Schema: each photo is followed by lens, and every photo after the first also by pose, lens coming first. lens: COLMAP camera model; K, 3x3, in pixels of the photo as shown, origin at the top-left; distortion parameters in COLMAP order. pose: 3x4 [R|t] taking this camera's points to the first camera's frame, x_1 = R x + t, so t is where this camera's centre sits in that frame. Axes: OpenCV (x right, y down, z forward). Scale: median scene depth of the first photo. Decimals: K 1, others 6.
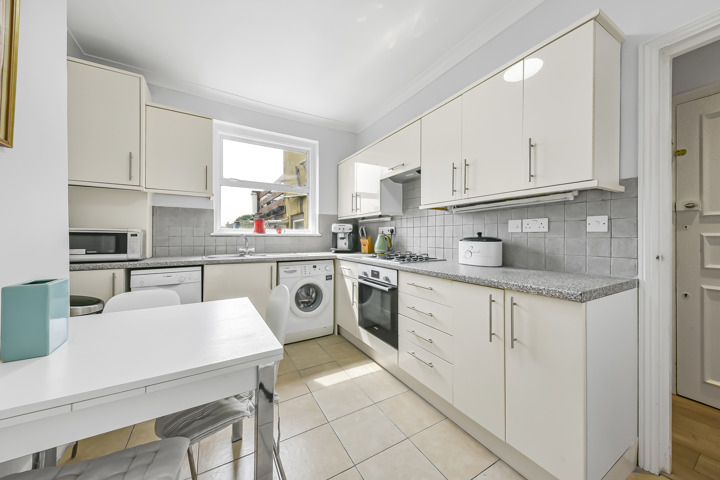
lens RADIAL K [[253.0, 0, 360.0], [0, 253.0, 240.0], [0, 0, 1]] dist [0.000530, -0.000046]
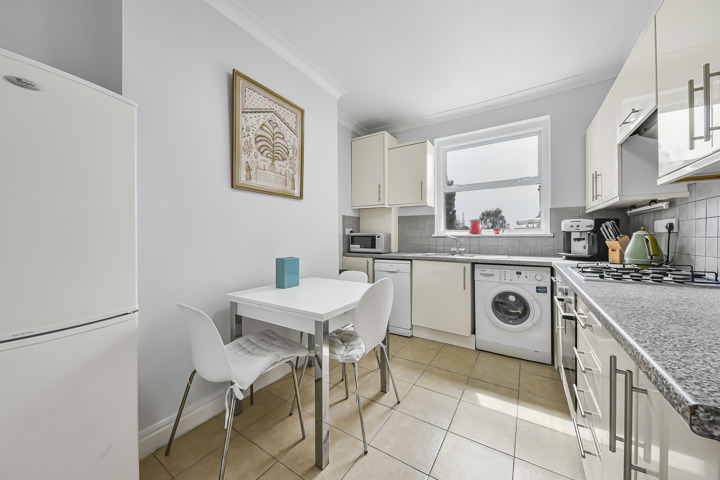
lens RADIAL K [[253.0, 0, 360.0], [0, 253.0, 240.0], [0, 0, 1]] dist [0.000530, -0.000046]
pose [[0.447150, 0.006011, -0.894439, 0.338473], [-0.008144, 0.999963, 0.002649, -0.002427], [0.894422, 0.006100, 0.447183, 0.155610]]
